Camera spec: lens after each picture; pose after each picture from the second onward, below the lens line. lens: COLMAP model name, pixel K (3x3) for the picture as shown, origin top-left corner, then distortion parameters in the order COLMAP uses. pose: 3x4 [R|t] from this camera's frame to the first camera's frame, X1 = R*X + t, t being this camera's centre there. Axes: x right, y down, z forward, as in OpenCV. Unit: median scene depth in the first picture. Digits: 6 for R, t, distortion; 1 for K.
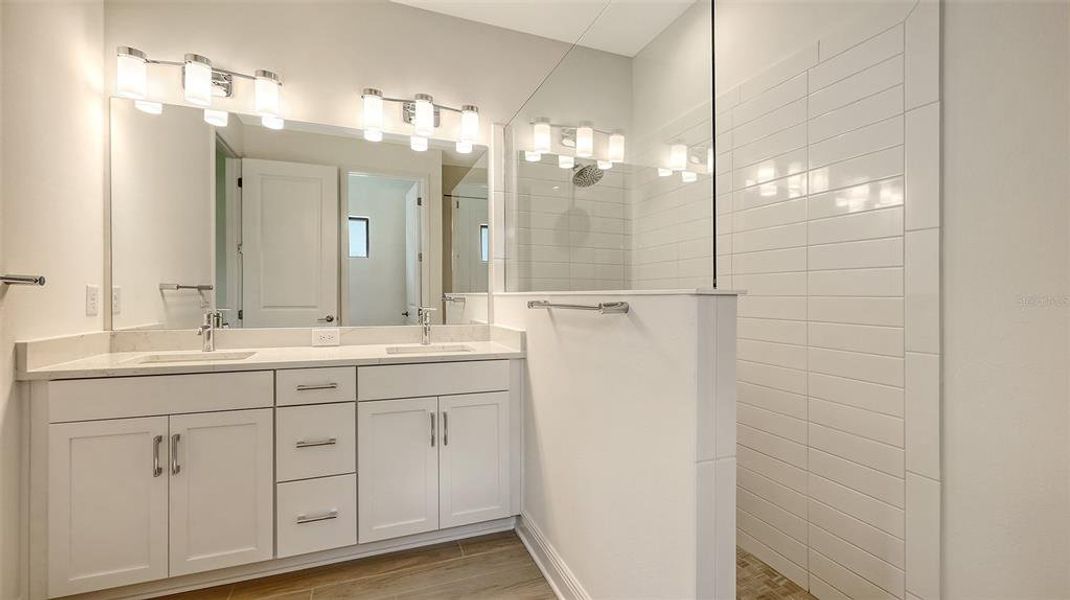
lens RADIAL K [[441.1, 0, 535.0], [0, 441.1, 300.0], [0, 0, 1]] dist [0.001692, 0.000023]
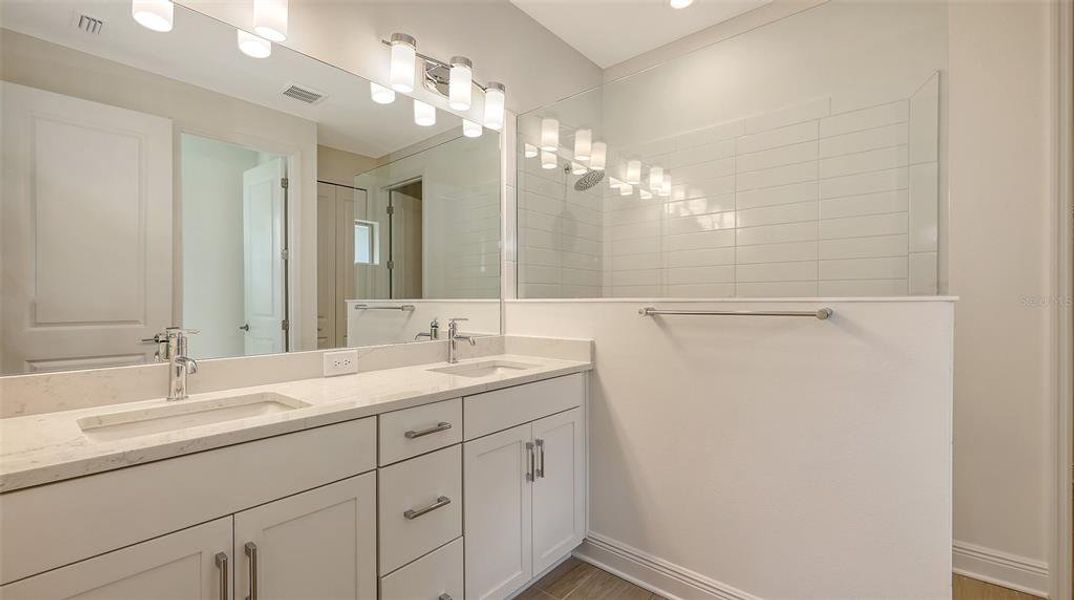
lens RADIAL K [[447.1, 0, 535.8], [0, 447.1, 304.2], [0, 0, 1]] dist [-0.001521, 0.000021]
pose [[0.881196, -0.010376, 0.472636, -0.542436], [0.010696, 0.999941, 0.002009, -0.009347], [-0.472629, 0.003286, 0.881255, 0.209840]]
